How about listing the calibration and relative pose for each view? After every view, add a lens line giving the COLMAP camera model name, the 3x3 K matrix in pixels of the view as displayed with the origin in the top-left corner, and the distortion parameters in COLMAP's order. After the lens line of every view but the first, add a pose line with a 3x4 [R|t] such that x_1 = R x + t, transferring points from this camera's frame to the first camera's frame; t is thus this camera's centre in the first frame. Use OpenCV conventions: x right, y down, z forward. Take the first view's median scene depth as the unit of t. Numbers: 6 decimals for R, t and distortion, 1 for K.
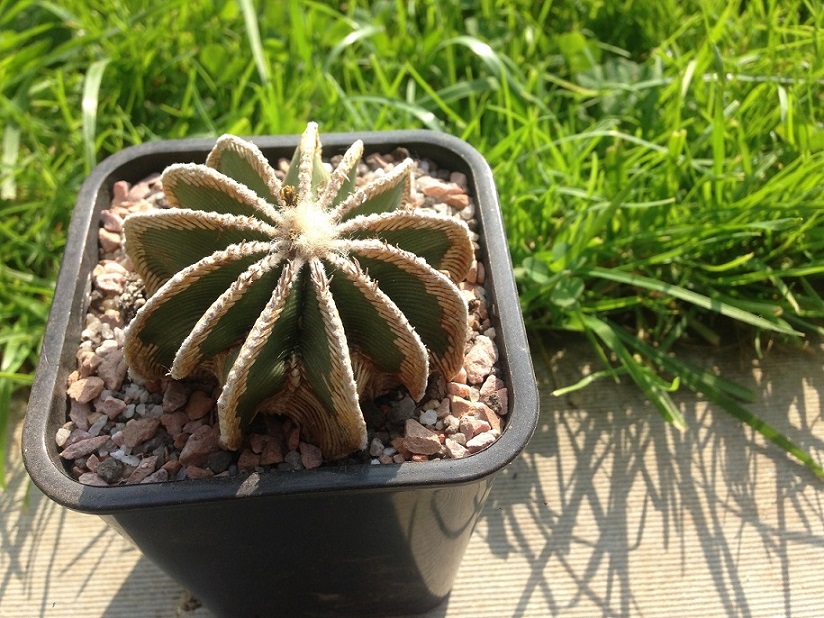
lens RADIAL K [[827.8, 0, 412.0], [0, 827.8, 309.0], [0, 0, 1]] dist [0.003910, 0.006837]
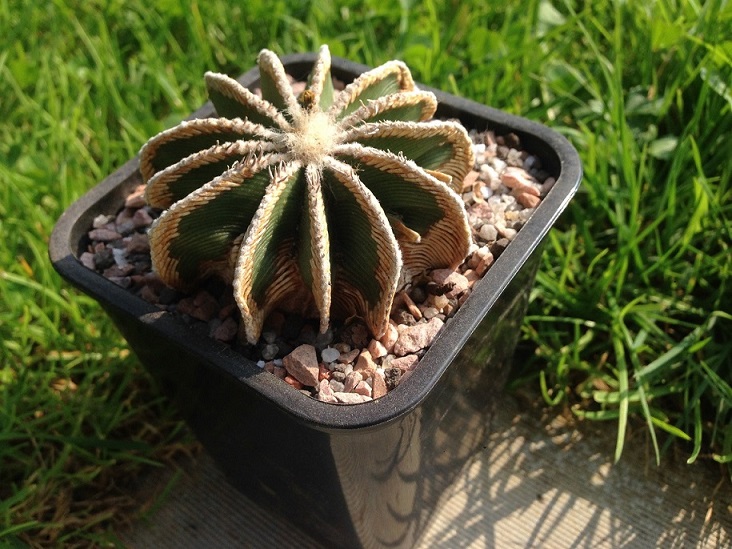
lens RADIAL K [[735.4, 0, 366.0], [0, 735.4, 274.5], [0, 0, 1]] dist [0.003910, 0.006837]
pose [[0.764313, 0.438235, -0.473049, 0.439692], [-0.459296, 0.884881, 0.077666, -0.044375], [0.452628, 0.157908, 0.877606, 0.233355]]
